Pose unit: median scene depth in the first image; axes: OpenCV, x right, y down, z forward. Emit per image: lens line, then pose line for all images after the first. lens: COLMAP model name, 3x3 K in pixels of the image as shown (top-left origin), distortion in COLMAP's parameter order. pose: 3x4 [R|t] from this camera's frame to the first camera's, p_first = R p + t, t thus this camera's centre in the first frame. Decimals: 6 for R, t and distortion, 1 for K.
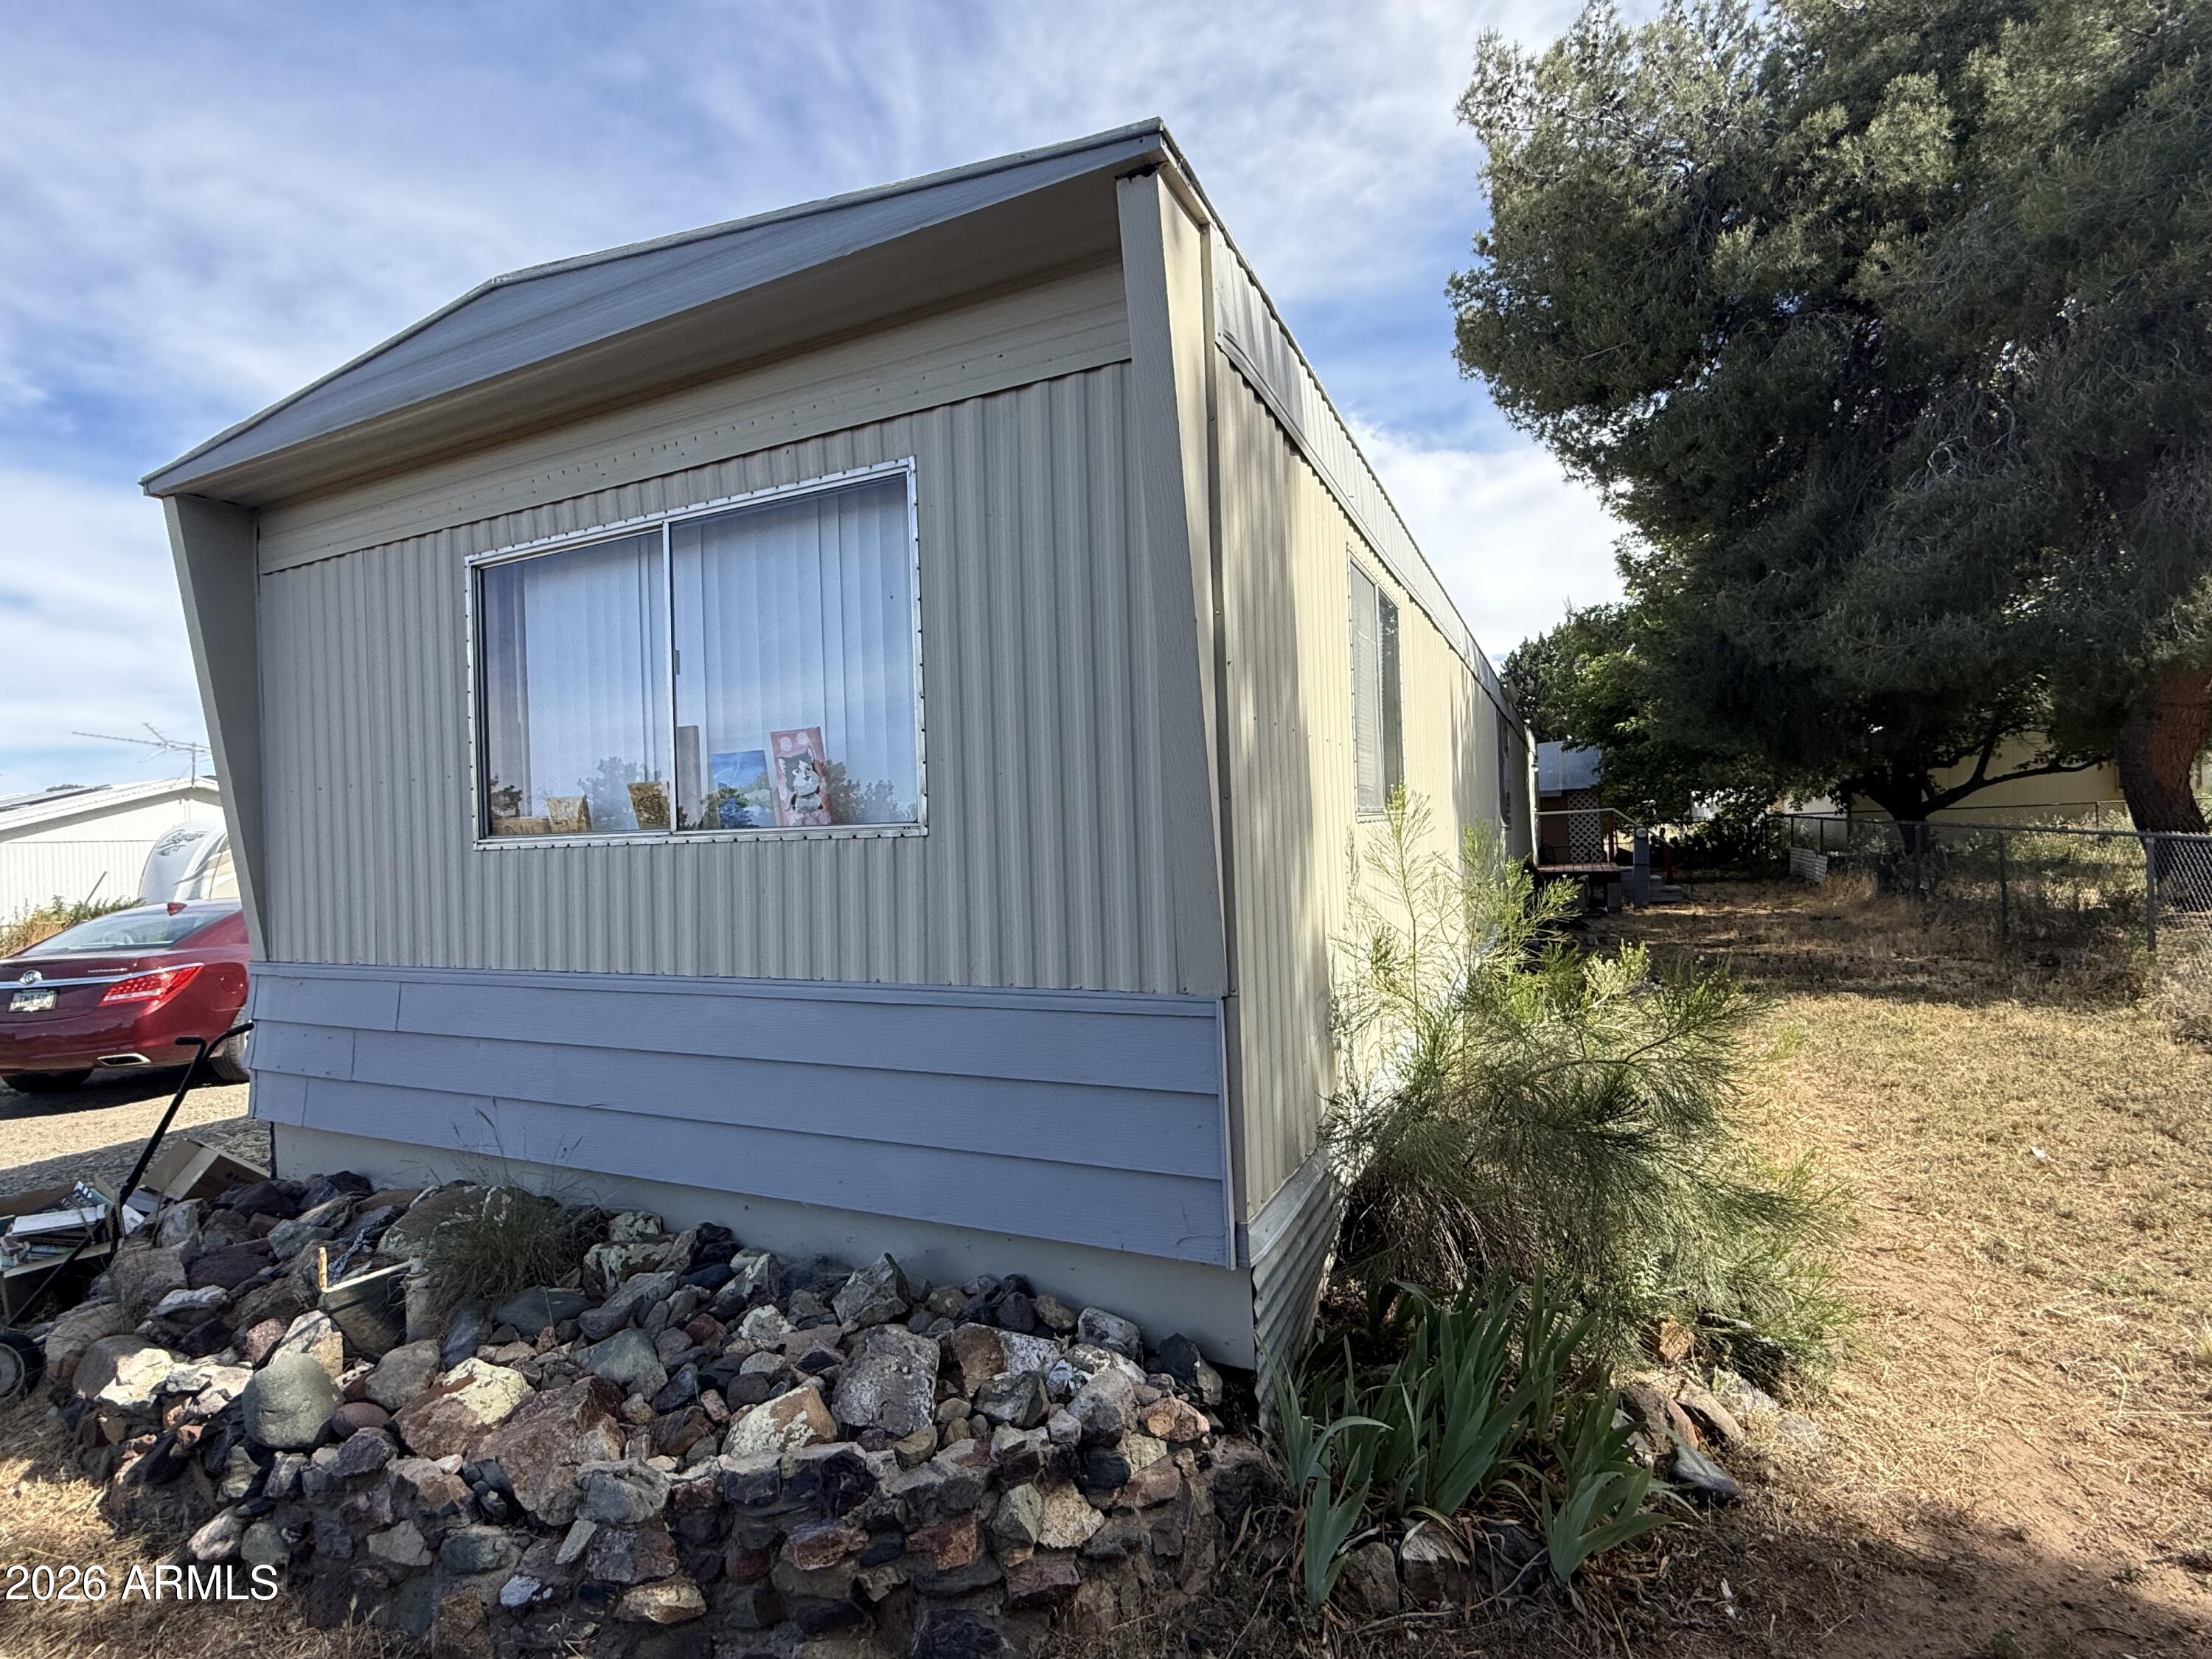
lens RADIAL K [[1045.4, 0, 1102.8], [0, 1045.4, 826.5], [0, 0, 1]] dist [0.005395, 0.000471]
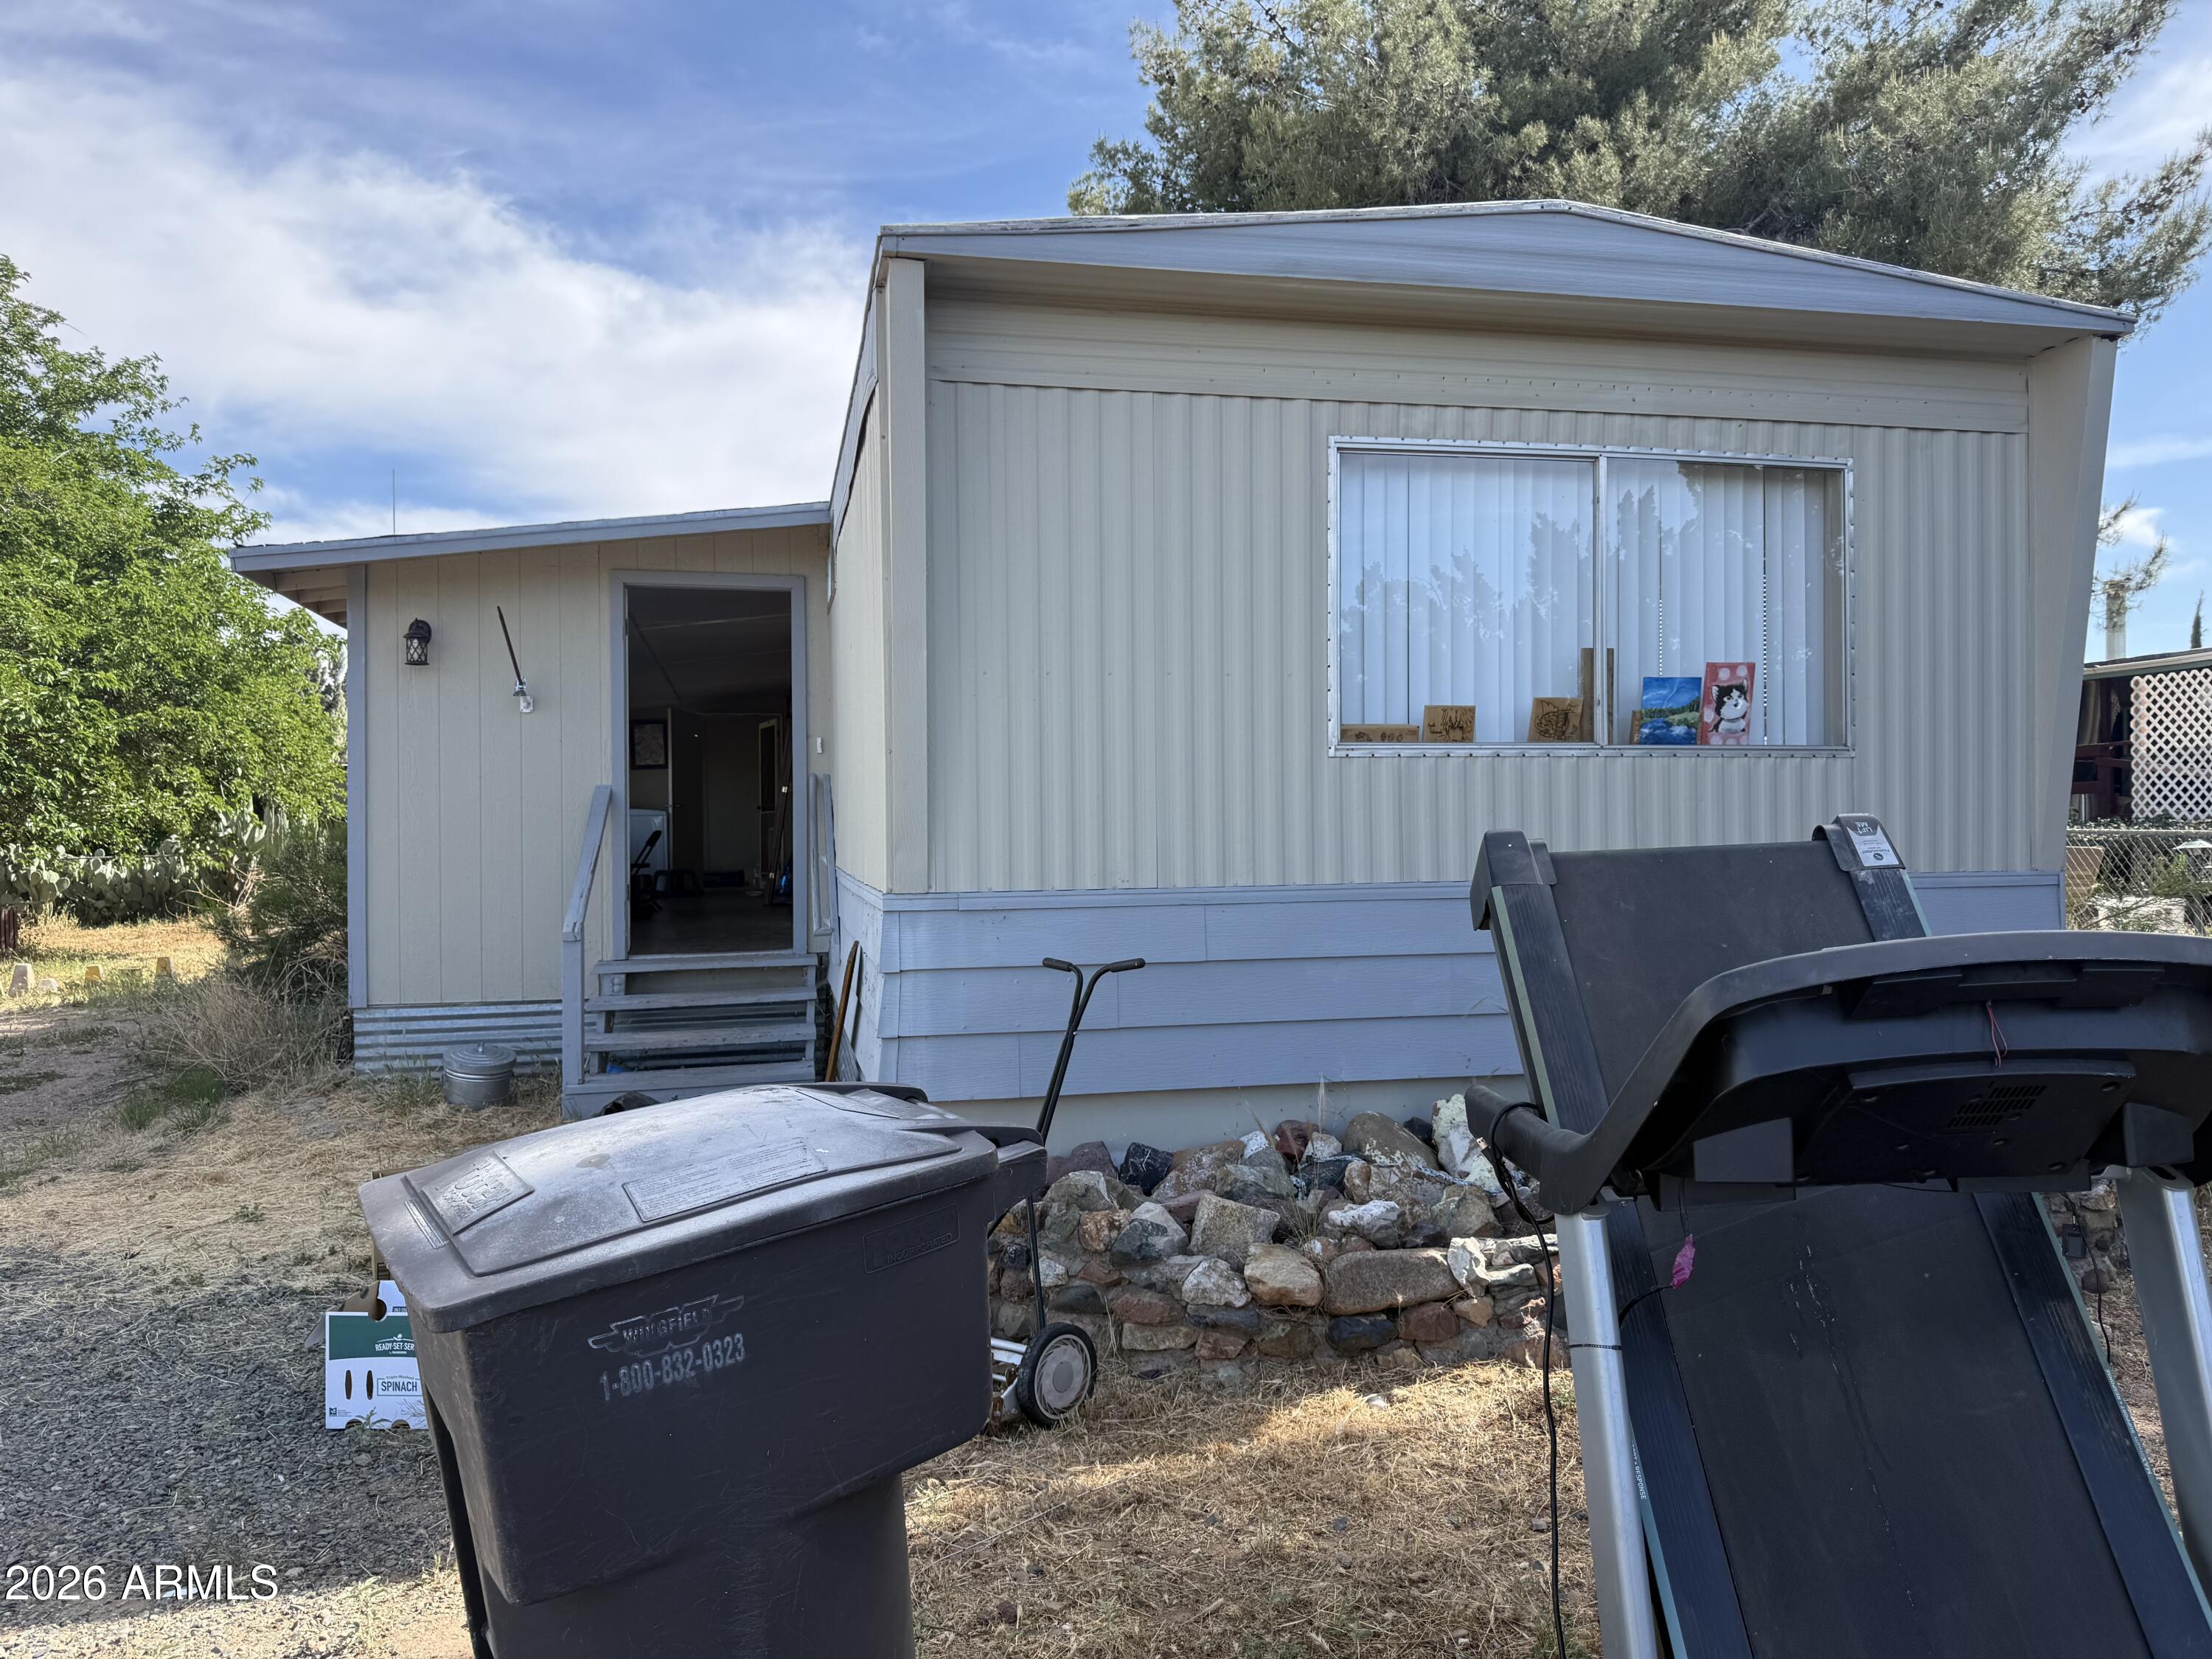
lens RADIAL K [[1598.0, 0, 1107.4], [0, 1598.0, 822.9], [0, 0, 1]] dist [0.014716, 0.001381]
pose [[0.792508, 0.026421, 0.609289, -1.806001], [-0.022047, 0.999649, -0.014671, 0.119611], [-0.609463, -0.001806, 0.792812, 0.006801]]
